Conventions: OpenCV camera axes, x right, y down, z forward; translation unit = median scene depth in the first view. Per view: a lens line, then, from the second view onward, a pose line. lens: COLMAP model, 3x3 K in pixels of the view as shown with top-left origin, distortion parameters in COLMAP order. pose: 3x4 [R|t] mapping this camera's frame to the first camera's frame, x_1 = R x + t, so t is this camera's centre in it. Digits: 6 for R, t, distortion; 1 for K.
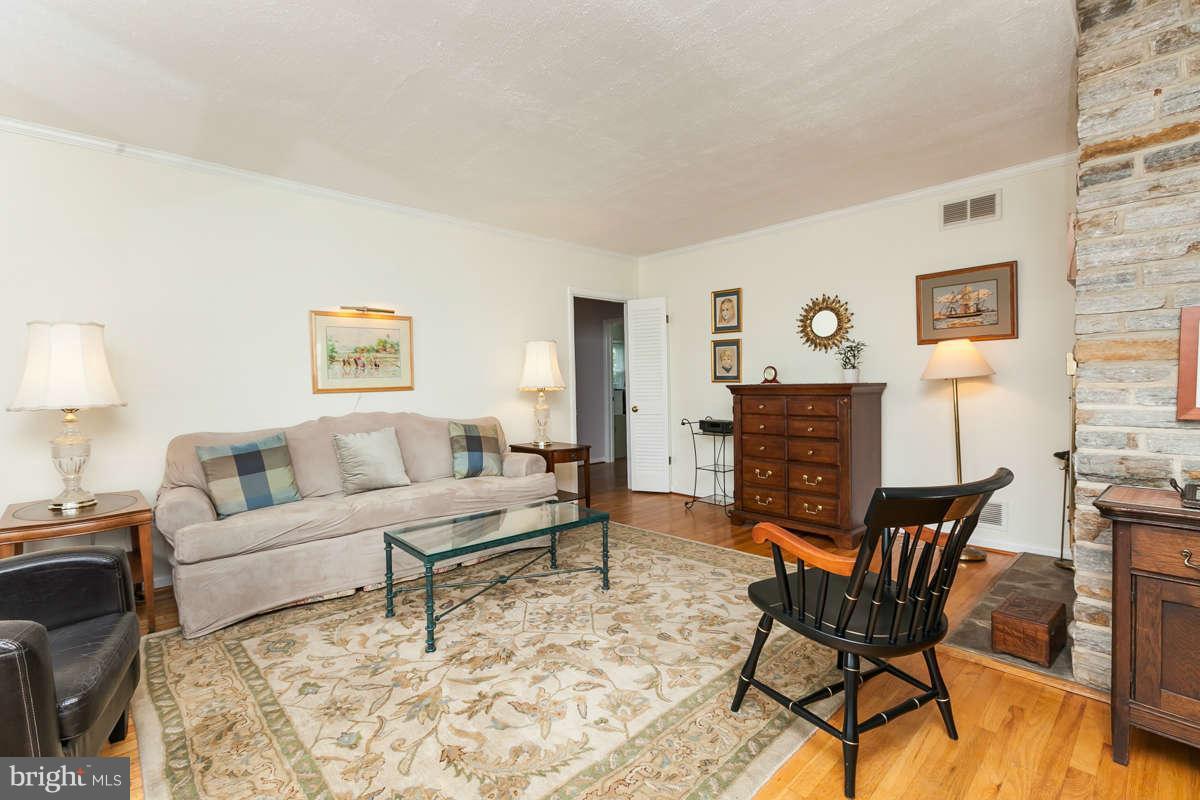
lens RADIAL K [[533.5, 0, 597.0], [0, 533.5, 393.9], [0, 0, 1]] dist [0.002780, -0.000240]
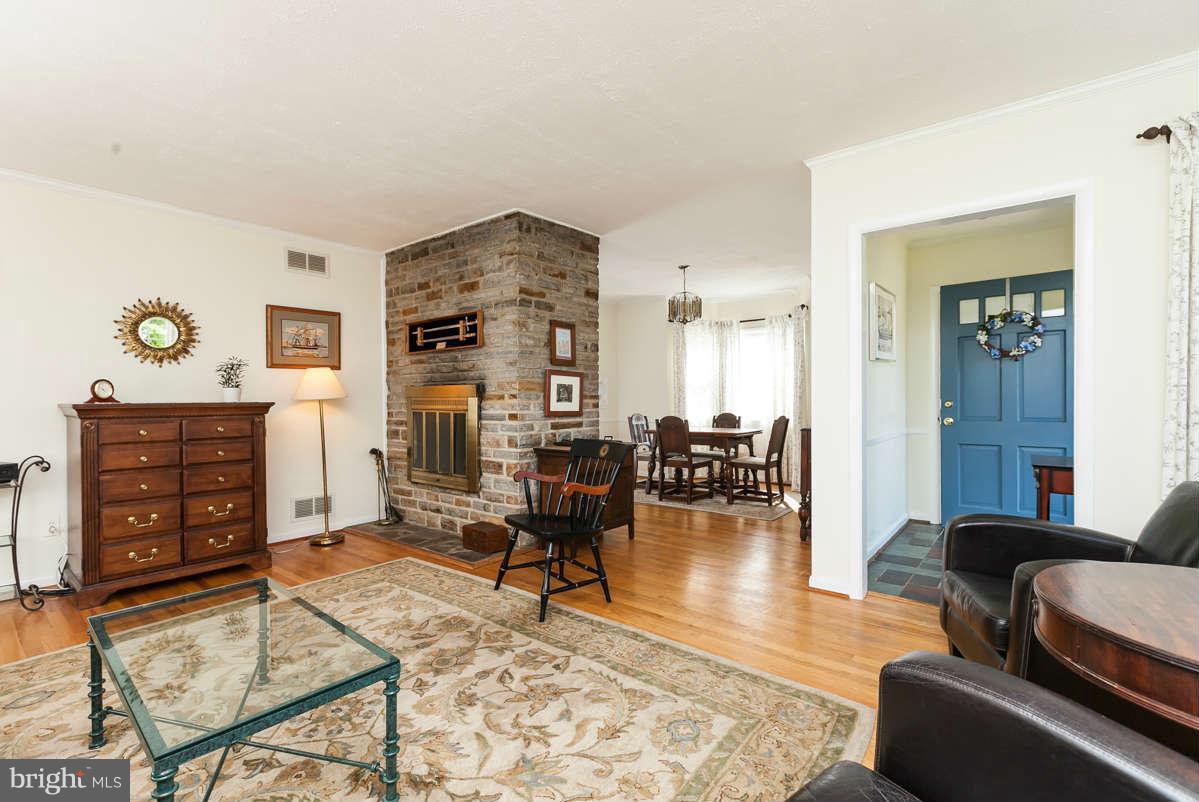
lens RADIAL K [[533.1, 0, 591.3], [0, 533.1, 402.4], [0, 0, 1]] dist [0.002780, -0.000240]
pose [[-0.128472, 0.007350, 0.991686, -0.610260], [0.026597, 0.999638, -0.003963, 0.001166], [-0.991356, 0.025866, -0.128621, 0.523166]]
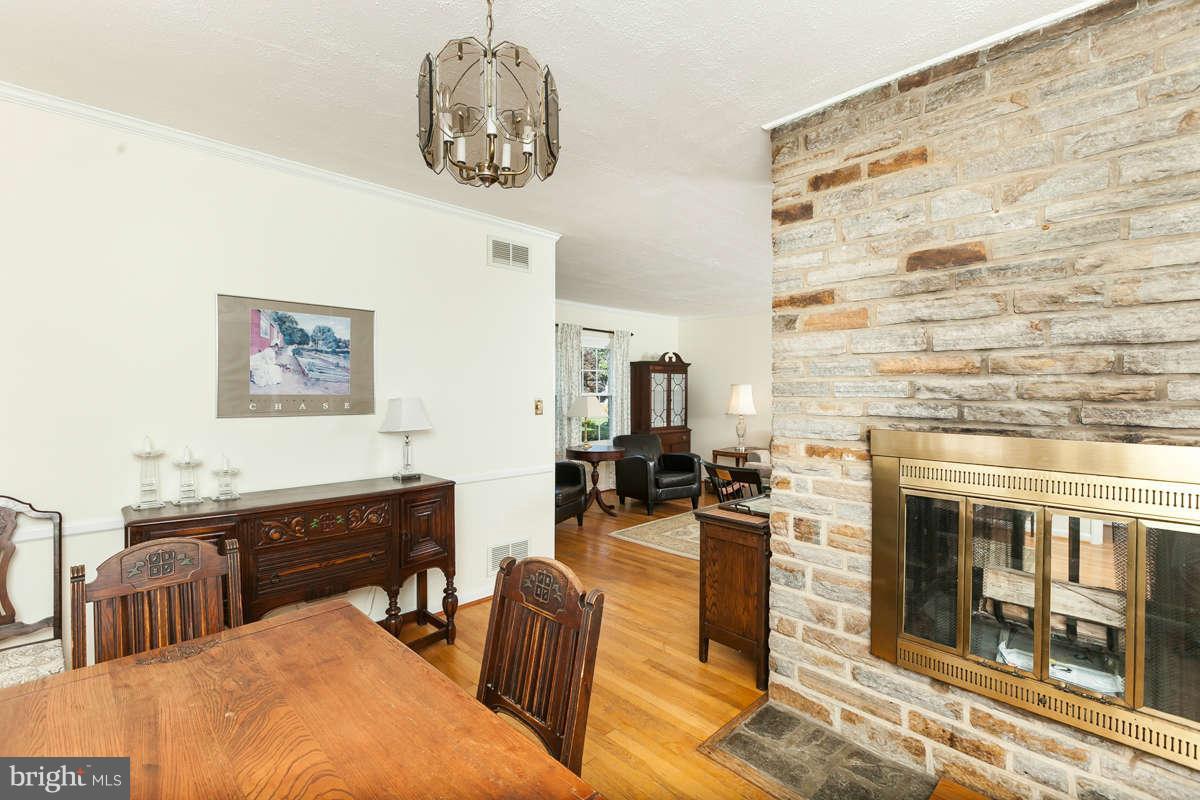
lens RADIAL K [[533.5, 0, 593.5], [0, 533.5, 398.7], [0, 0, 1]] dist [0.002780, -0.000240]
pose [[0.016715, 0.031928, -0.999350, 1.263060], [-0.020839, 0.999284, 0.031577, -0.089273], [0.999643, 0.020298, 0.017368, 0.119630]]
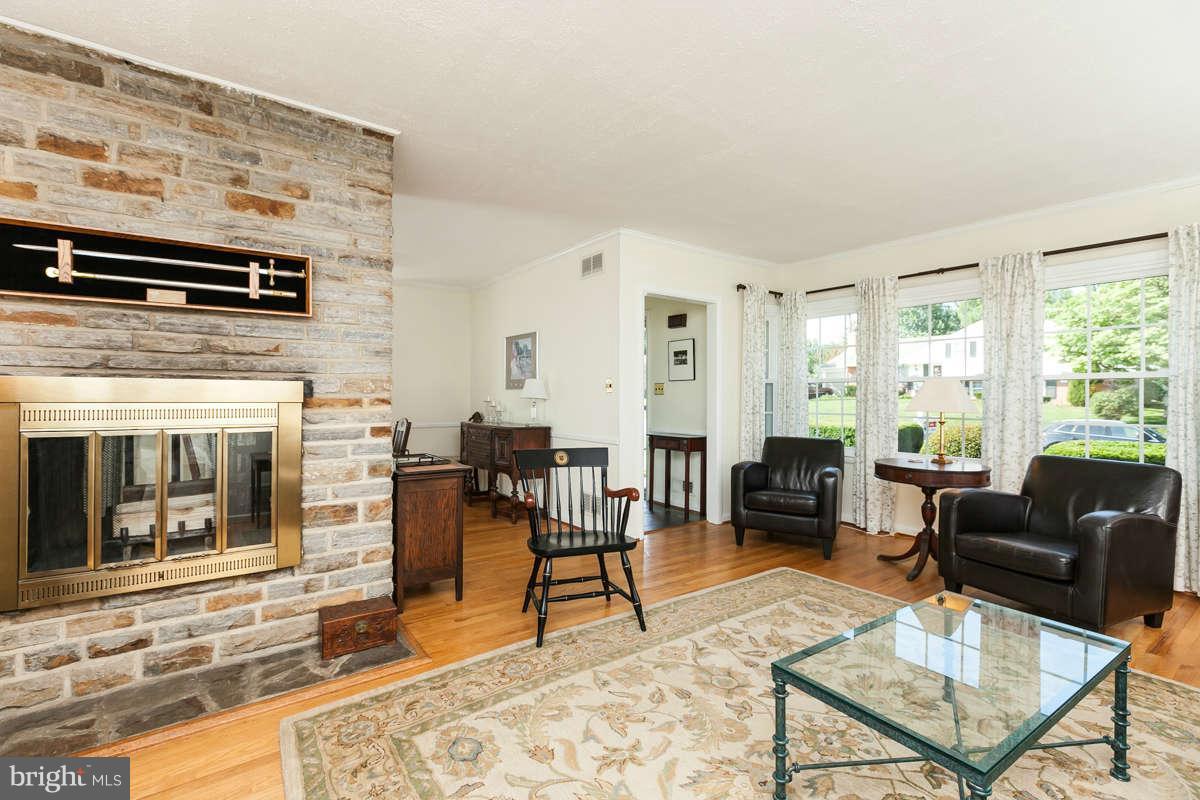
lens RADIAL K [[533.5, 0, 589.3], [0, 533.5, 396.2], [0, 0, 1]] dist [0.002780, -0.000240]
pose [[-0.990296, 0.010019, 0.138615, 0.099356], [0.012764, 0.999739, 0.018925, -0.037363], [-0.138389, 0.020510, -0.990166, 1.232787]]
